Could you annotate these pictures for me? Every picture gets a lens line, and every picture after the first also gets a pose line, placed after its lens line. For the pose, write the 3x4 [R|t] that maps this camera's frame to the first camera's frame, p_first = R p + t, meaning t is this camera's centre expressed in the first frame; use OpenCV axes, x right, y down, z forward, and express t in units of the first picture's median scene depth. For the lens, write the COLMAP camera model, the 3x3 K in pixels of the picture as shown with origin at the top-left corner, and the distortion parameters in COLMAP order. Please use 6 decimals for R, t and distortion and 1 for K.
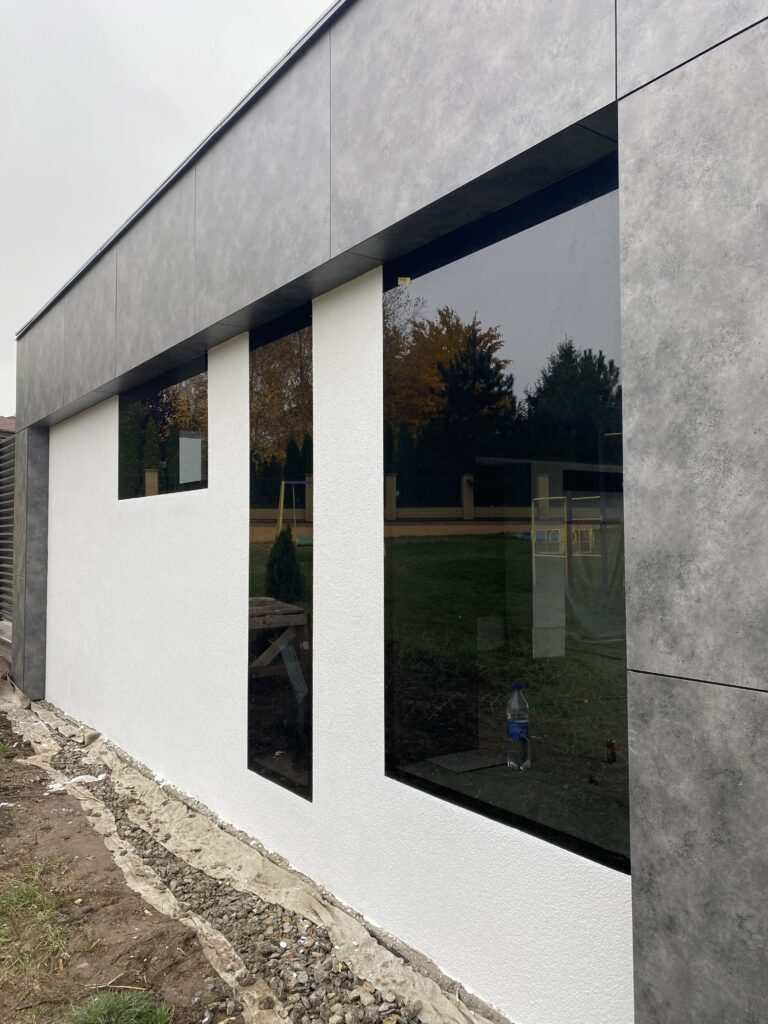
lens RADIAL K [[778.9, 0, 390.5], [0, 778.9, 511.1], [0, 0, 1]] dist [0.026362, -0.038244]
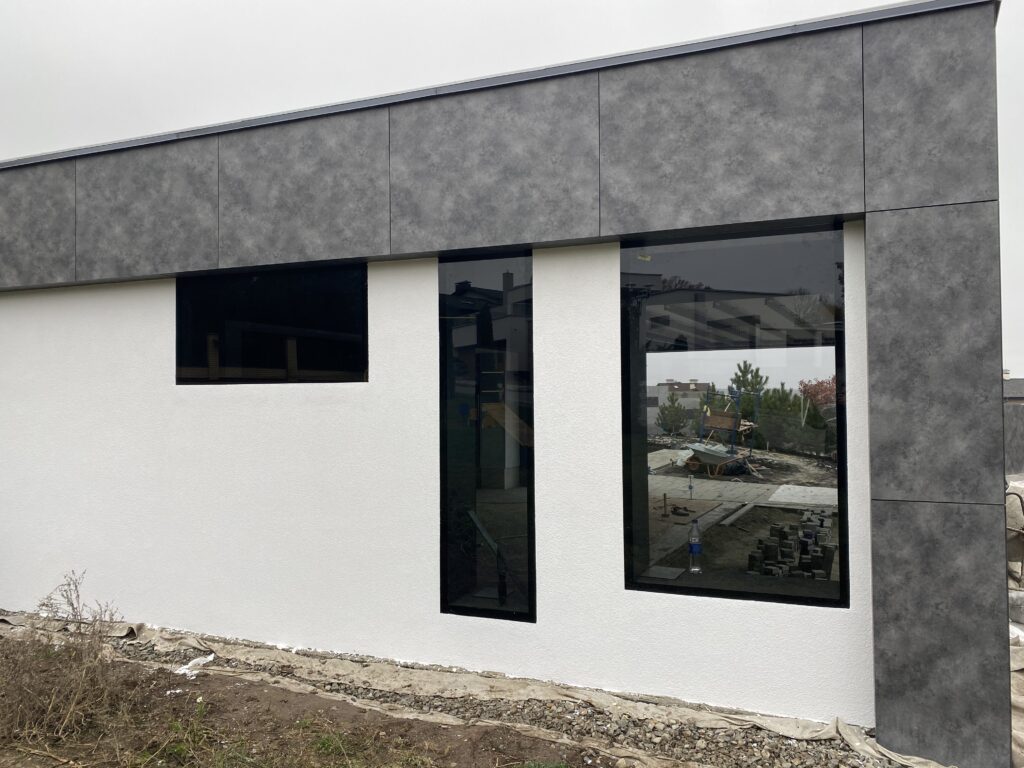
lens RADIAL K [[778.9, 0, 521.3], [0, 778.9, 384.7], [0, 0, 1]] dist [0.026362, -0.038244]
pose [[0.850112, 0.001920, 0.526599, -1.578624], [-0.013077, 0.999762, 0.017465, -0.120431], [-0.526440, -0.021733, 0.849934, -0.241070]]
